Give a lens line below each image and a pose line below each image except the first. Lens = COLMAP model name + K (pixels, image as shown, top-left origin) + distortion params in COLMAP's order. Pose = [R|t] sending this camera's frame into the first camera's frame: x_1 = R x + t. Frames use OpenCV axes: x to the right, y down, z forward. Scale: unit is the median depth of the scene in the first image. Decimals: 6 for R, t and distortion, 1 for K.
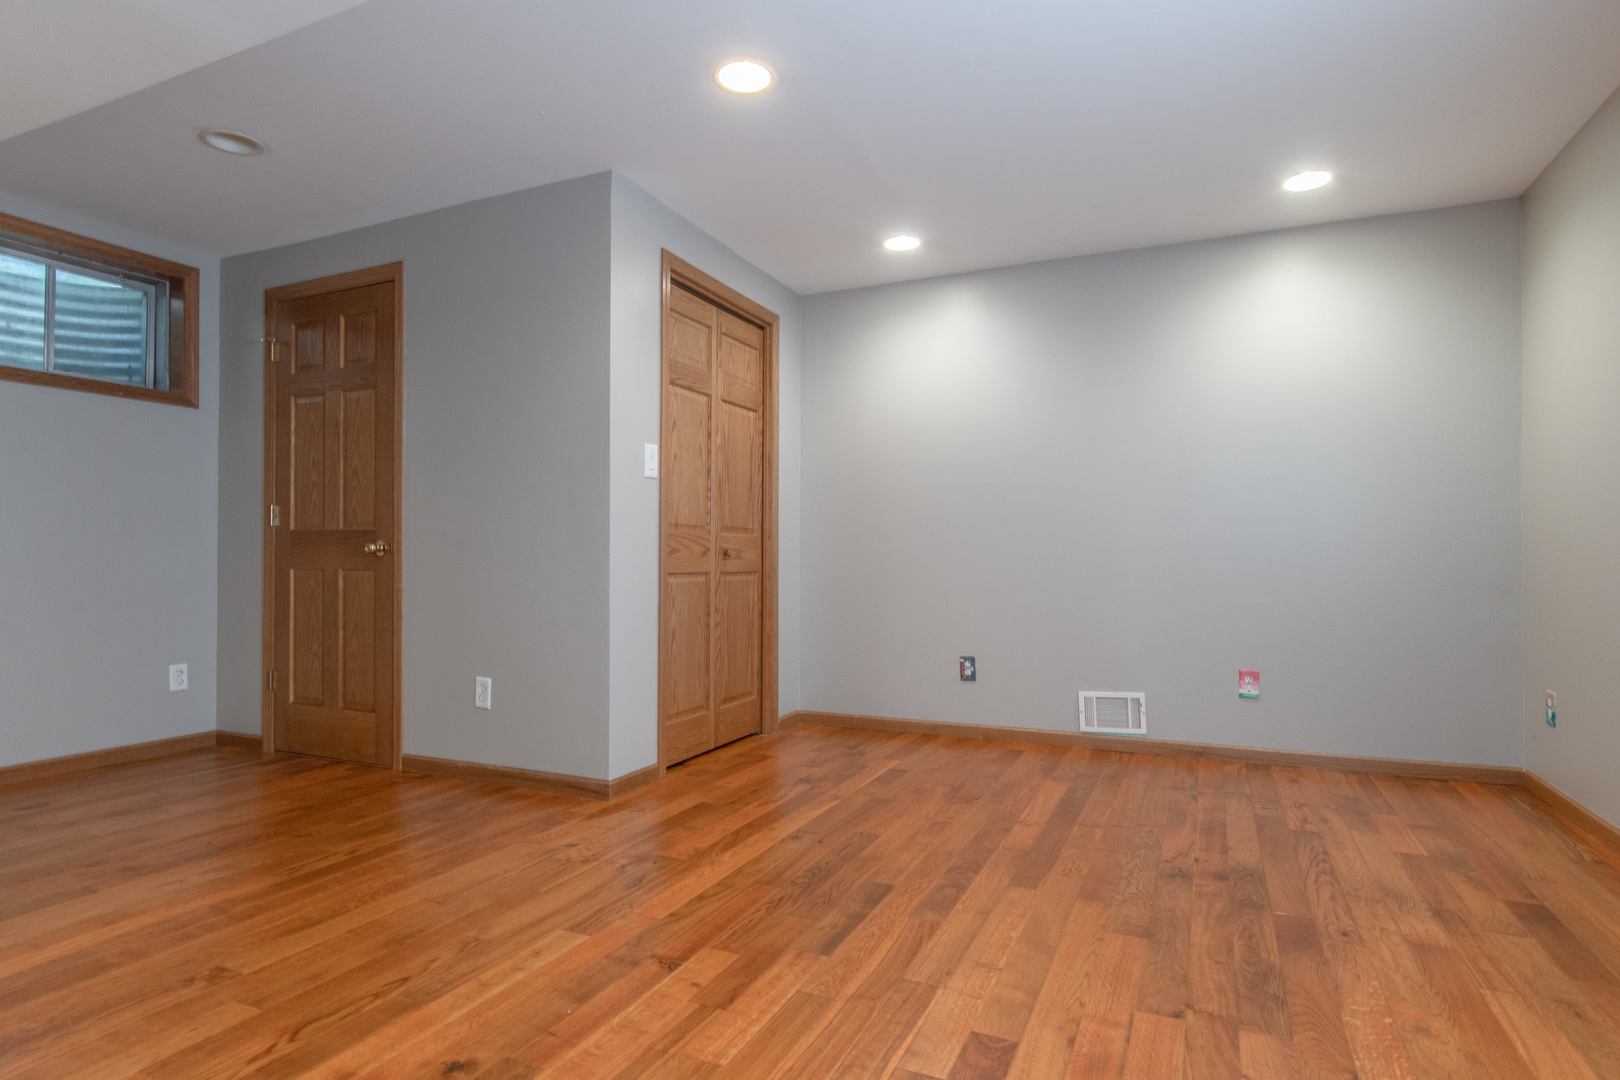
lens RADIAL K [[853.0, 0, 799.3], [0, 853.0, 550.9], [0, 0, 1]] dist [0.004616, -0.001561]
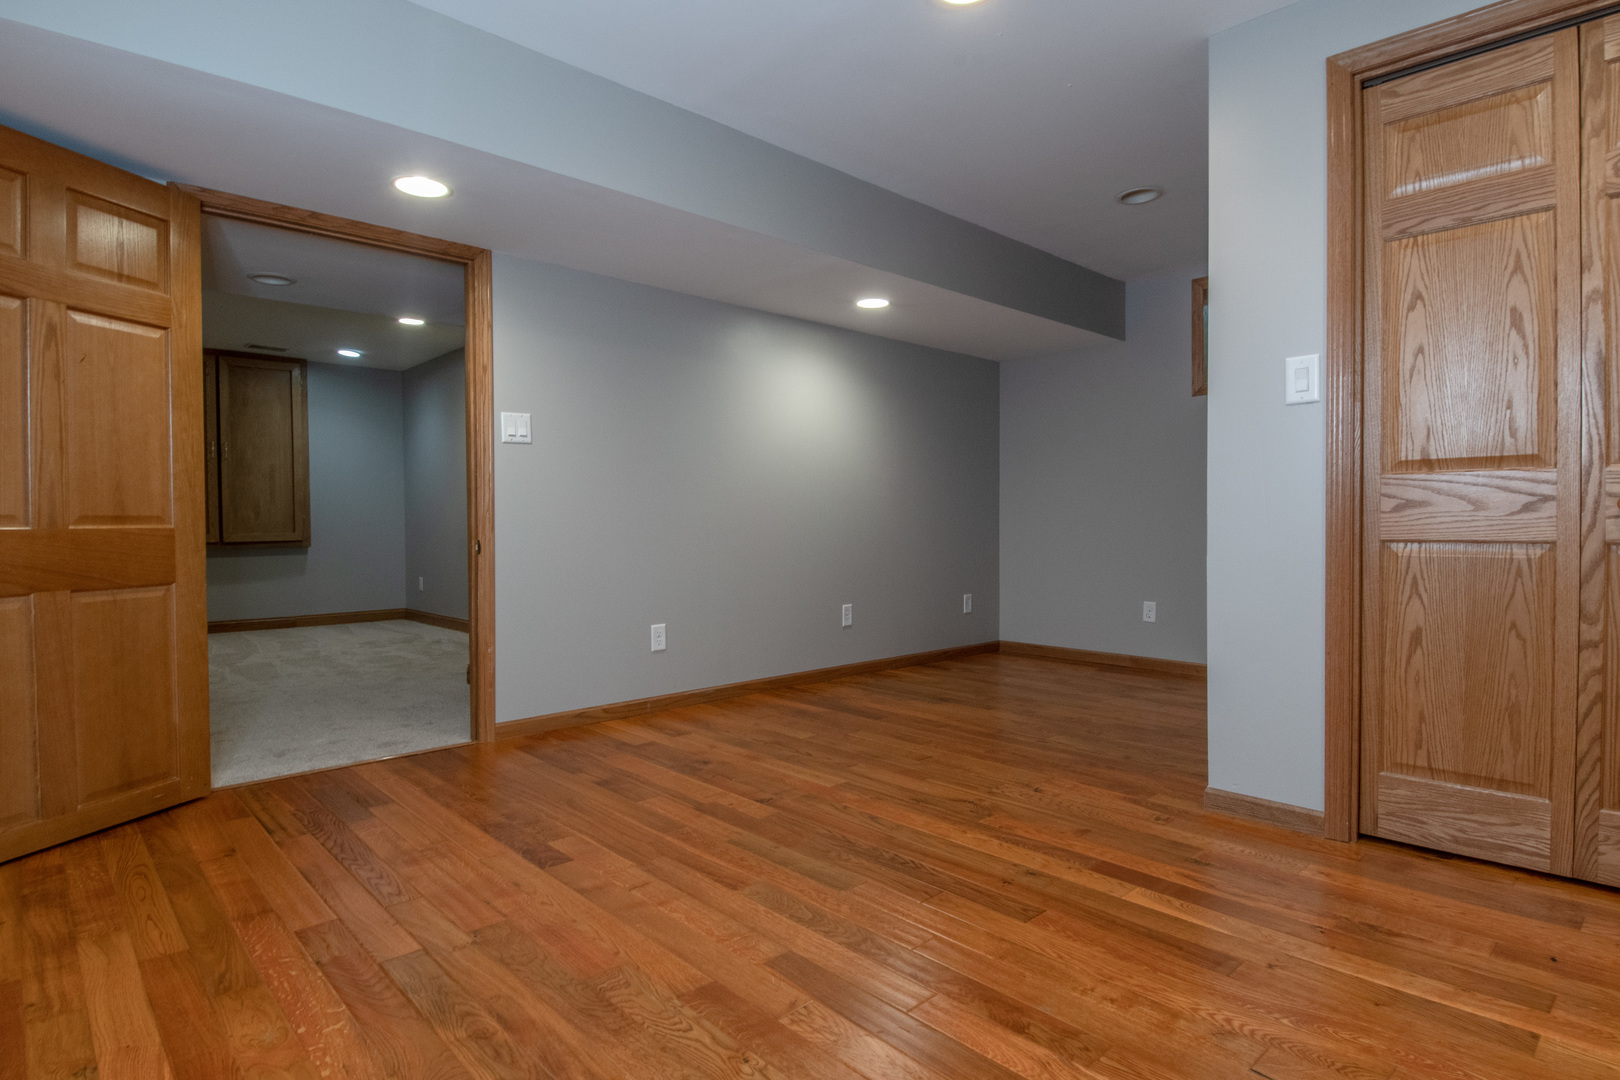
lens RADIAL K [[853.0, 0, 810.9], [0, 853.0, 529.4], [0, 0, 1]] dist [0.004616, -0.001561]
pose [[-0.359091, 0.011189, -0.933235, 0.882133], [0.013279, 0.999888, 0.006879, 0.012417], [0.933208, -0.009923, -0.359200, 1.213142]]
